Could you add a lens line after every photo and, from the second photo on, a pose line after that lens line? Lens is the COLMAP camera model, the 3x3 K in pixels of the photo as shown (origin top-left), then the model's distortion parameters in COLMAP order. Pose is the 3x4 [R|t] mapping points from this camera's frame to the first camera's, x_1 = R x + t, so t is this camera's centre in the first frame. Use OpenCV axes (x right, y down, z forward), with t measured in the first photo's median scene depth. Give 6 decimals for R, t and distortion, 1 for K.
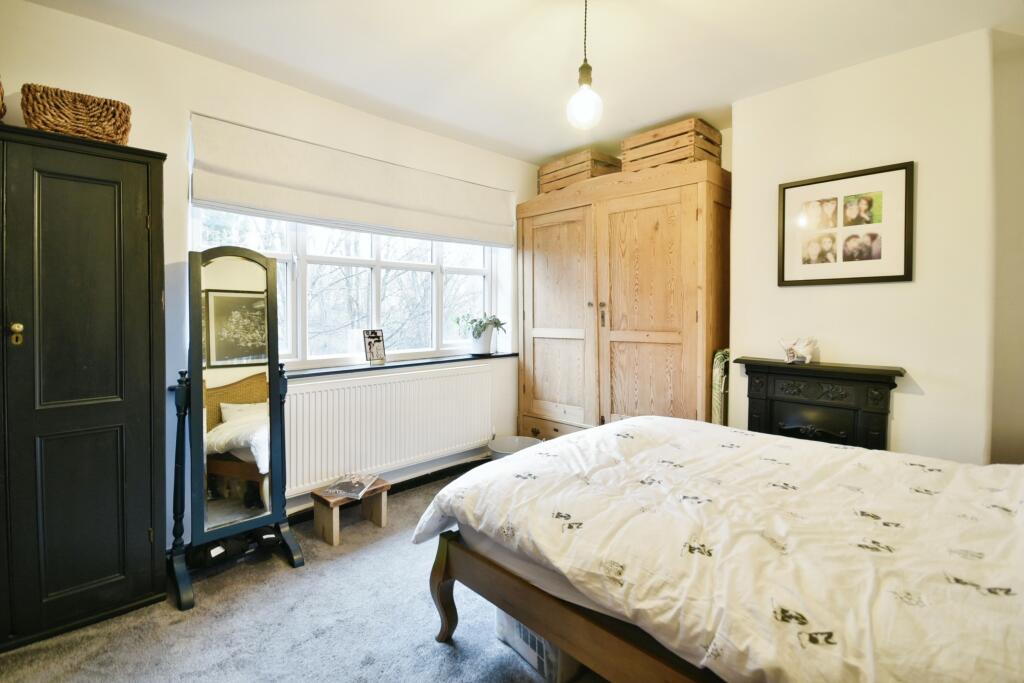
lens RADIAL K [[459.8, 0, 512.8], [0, 459.8, 325.2], [0, 0, 1]] dist [-0.001607, 0.000114]
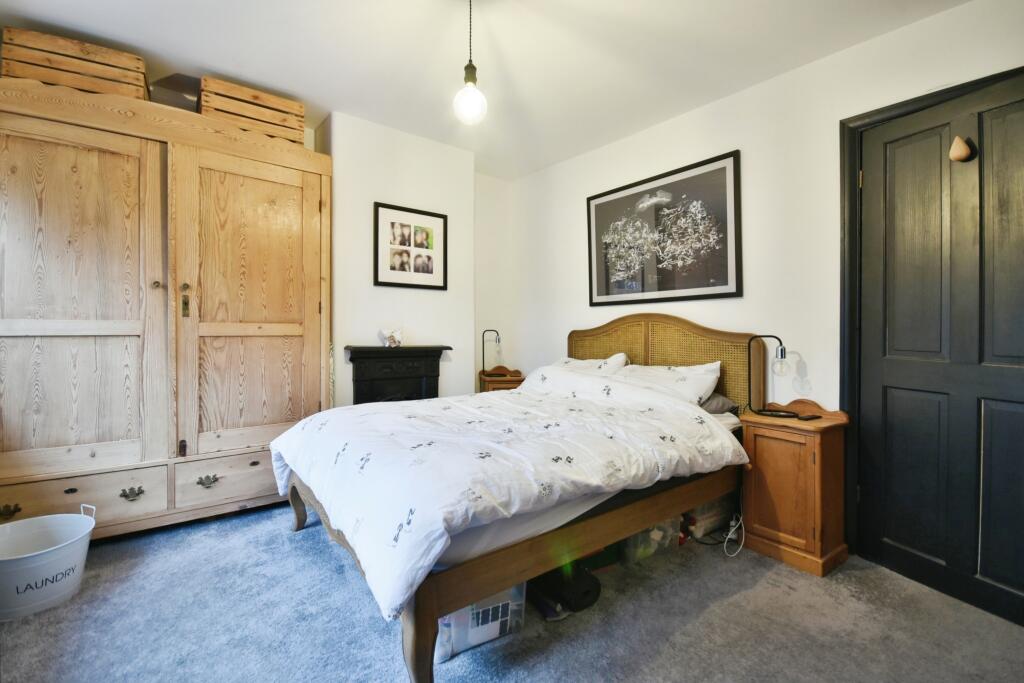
lens RADIAL K [[451.0, 0, 513.0], [0, 451.0, 330.4], [0, 0, 1]] dist [-0.002881, -0.000696]
pose [[0.128411, -0.004130, 0.991712, -0.553409], [0.011270, 0.999933, 0.002705, 0.034865], [-0.991657, 0.010830, 0.128449, 0.485243]]
